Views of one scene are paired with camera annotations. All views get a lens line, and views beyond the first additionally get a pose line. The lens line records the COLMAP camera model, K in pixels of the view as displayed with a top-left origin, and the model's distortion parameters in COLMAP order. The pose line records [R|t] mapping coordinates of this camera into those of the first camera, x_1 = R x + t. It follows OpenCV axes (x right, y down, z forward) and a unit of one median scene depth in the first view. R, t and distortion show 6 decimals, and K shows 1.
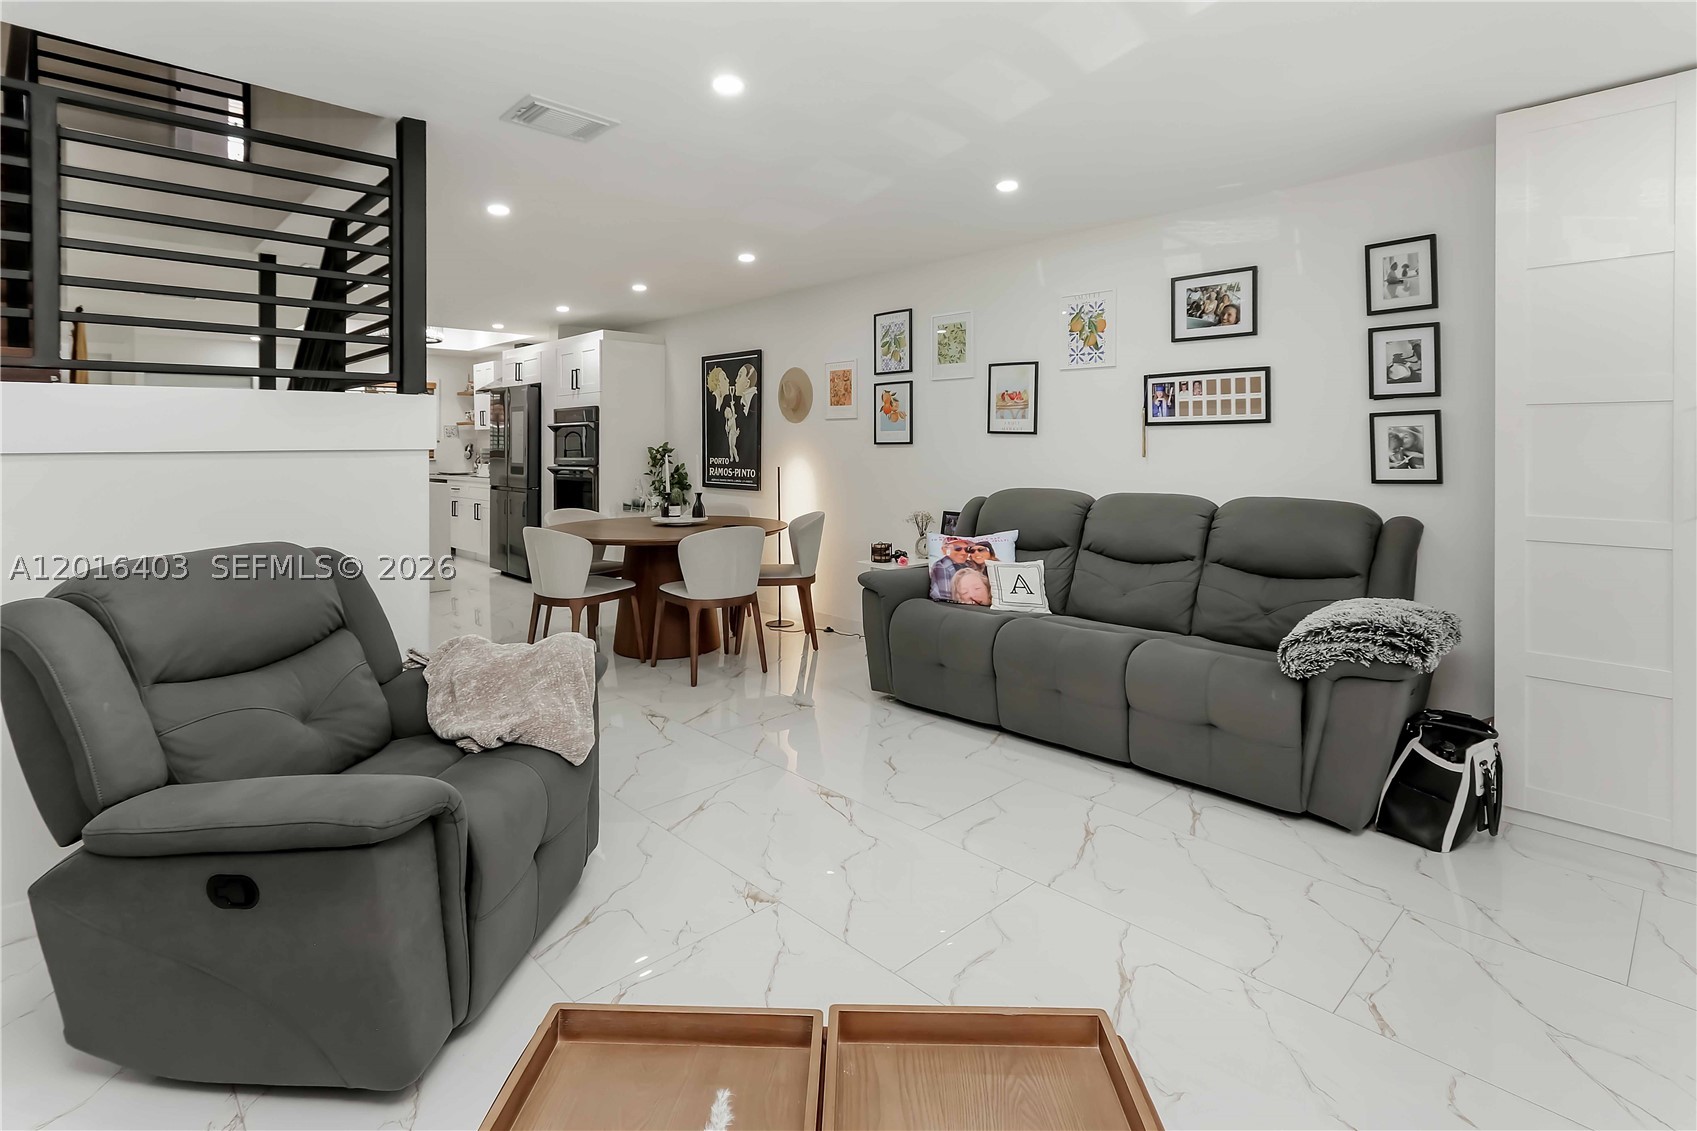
lens RADIAL K [[834.5, 0, 848.5], [0, 834.5, 565.5], [0, 0, 1]] dist [-0.001621, 0.000154]
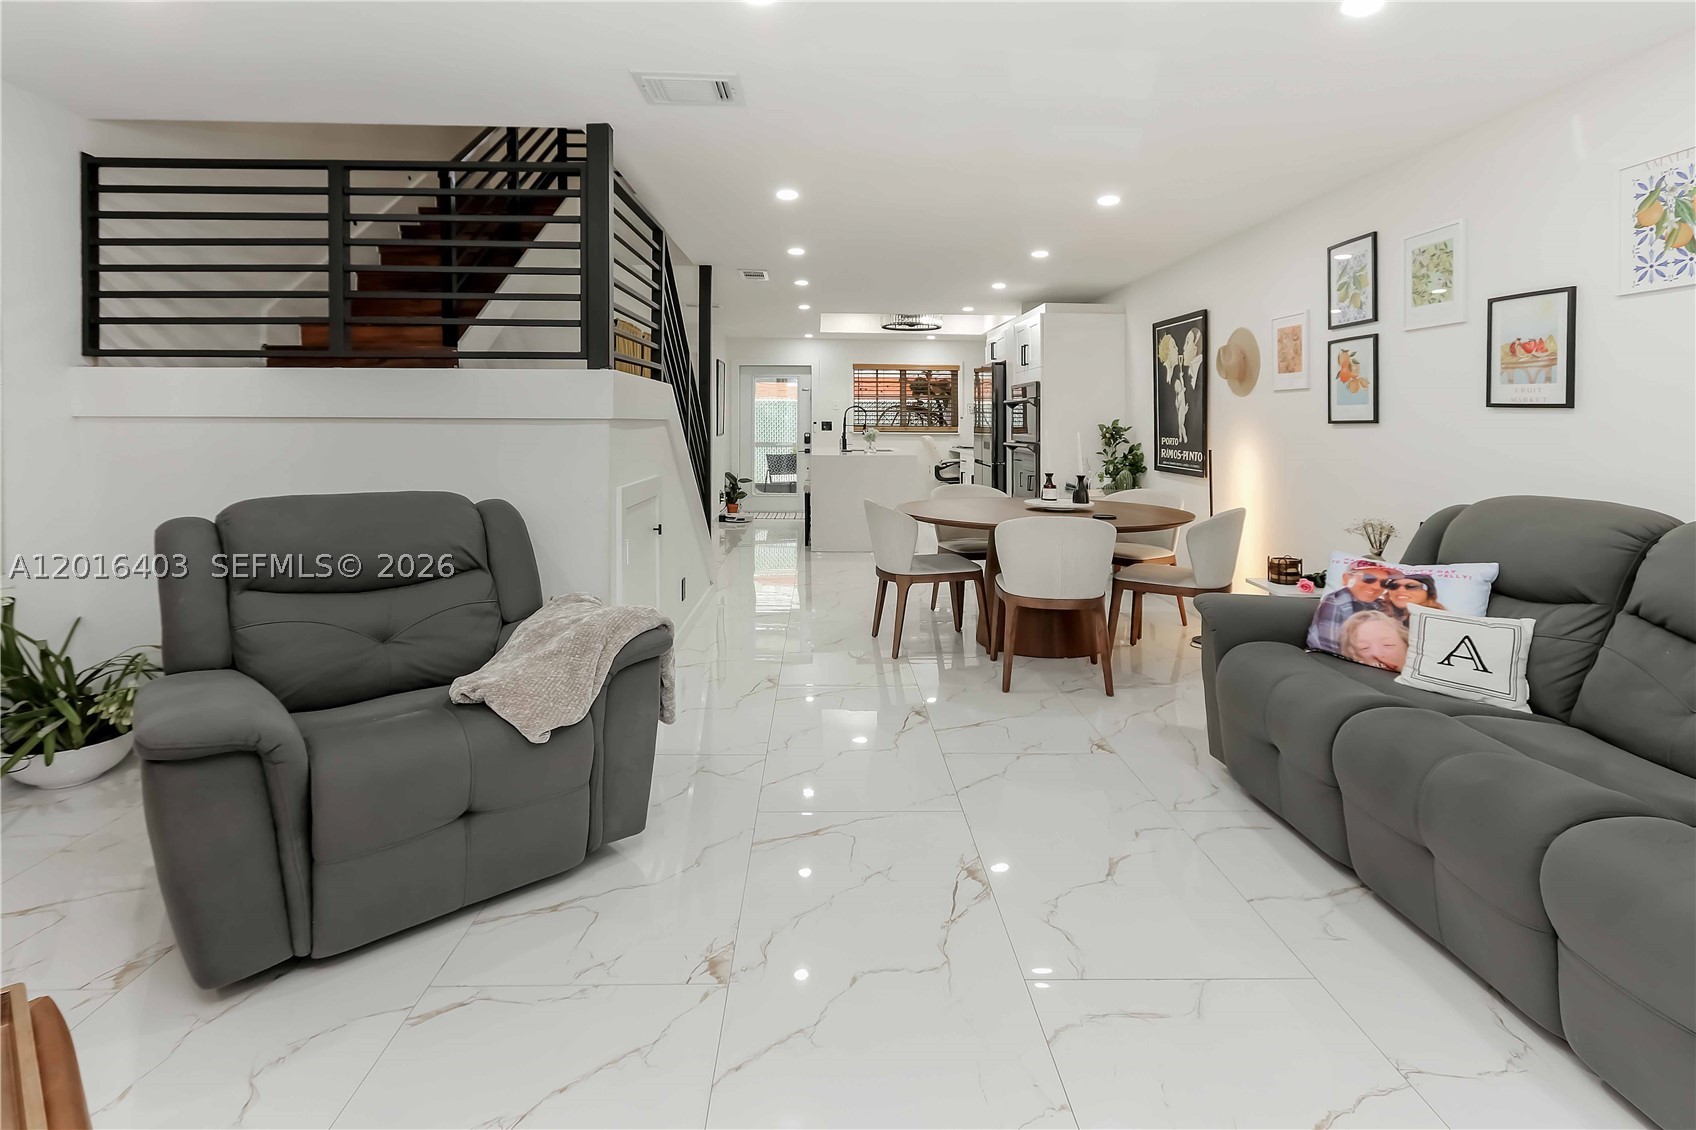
lens RADIAL K [[796.8, 0, 846.2], [0, 796.8, 503.7], [0, 0, 1]] dist [0.000466, 0.000568]
pose [[0.733431, 0.078516, -0.675214, 0.243895], [-0.108357, 0.994110, -0.002101, -0.033016], [0.671072, 0.074705, 0.737619, 0.244633]]
